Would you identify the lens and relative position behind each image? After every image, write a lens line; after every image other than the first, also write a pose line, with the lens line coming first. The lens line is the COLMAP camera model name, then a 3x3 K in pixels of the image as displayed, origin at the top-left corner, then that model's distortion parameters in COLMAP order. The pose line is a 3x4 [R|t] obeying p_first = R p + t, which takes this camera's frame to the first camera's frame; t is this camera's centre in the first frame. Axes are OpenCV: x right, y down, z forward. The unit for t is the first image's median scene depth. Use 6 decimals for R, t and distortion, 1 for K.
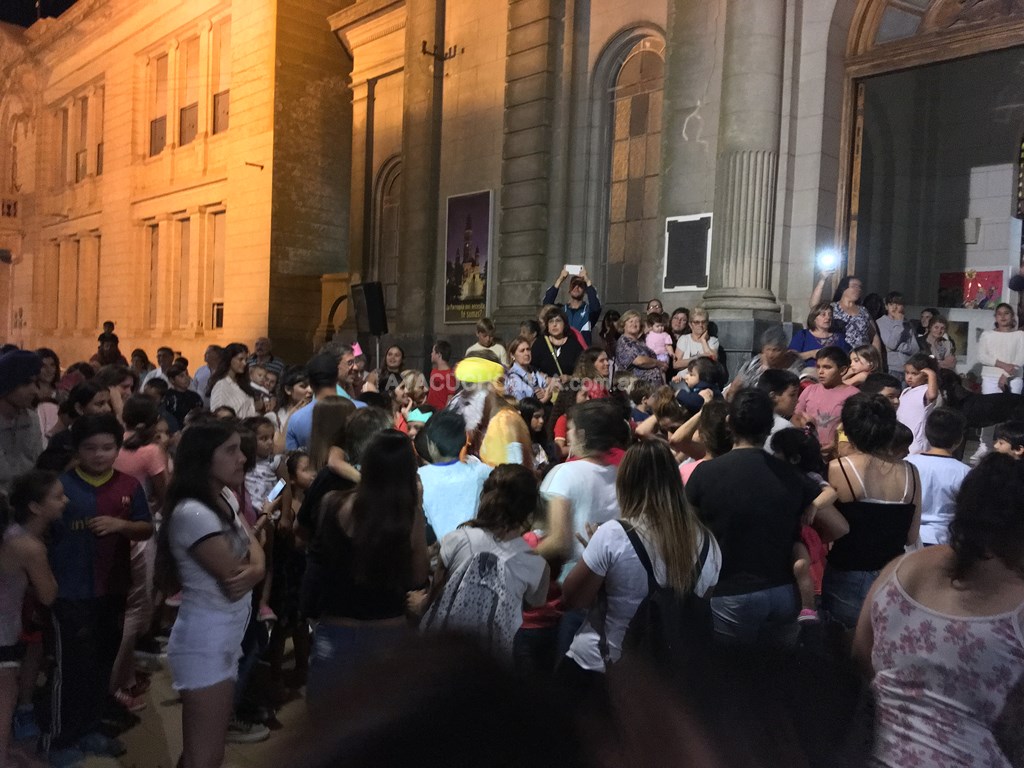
lens RADIAL K [[866.0, 0, 521.4], [0, 866.0, 393.0], [0, 0, 1]] dist [0.103133, -0.158408]
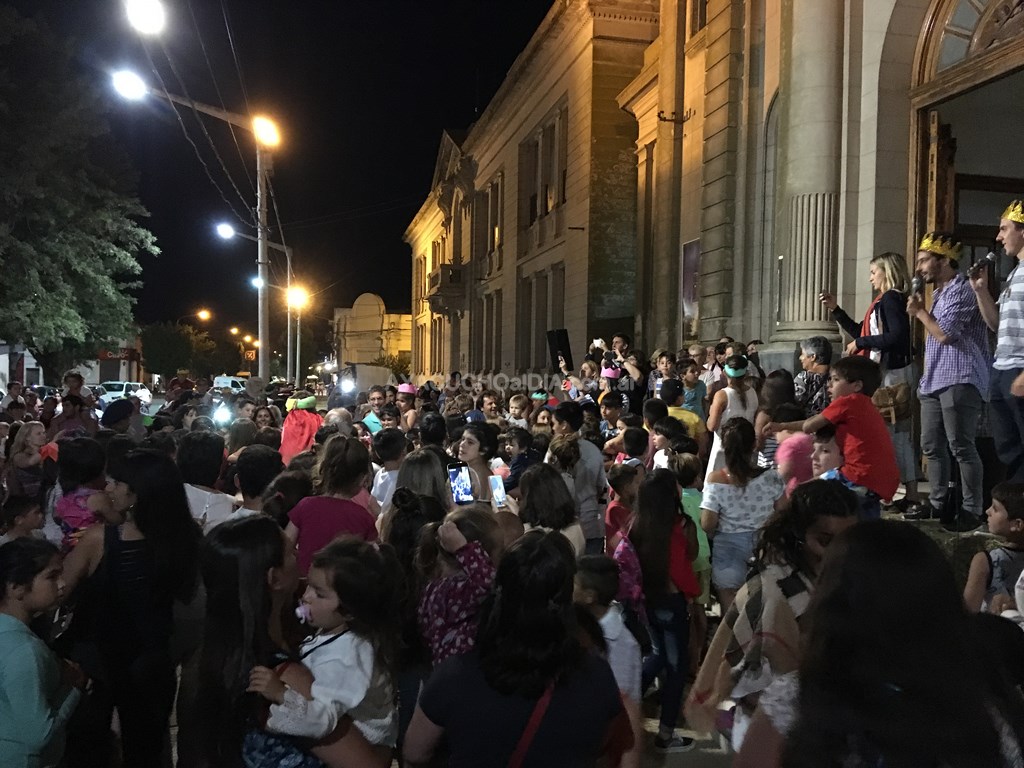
lens RADIAL K [[866.0, 0, 508.3], [0, 866.0, 392.5], [0, 0, 1]] dist [0.103133, -0.158408]
pose [[0.854693, -0.019176, -0.518779, 0.228678], [0.002148, 0.999440, -0.033403, 0.000975], [0.519129, 0.027435, 0.854255, -0.047647]]
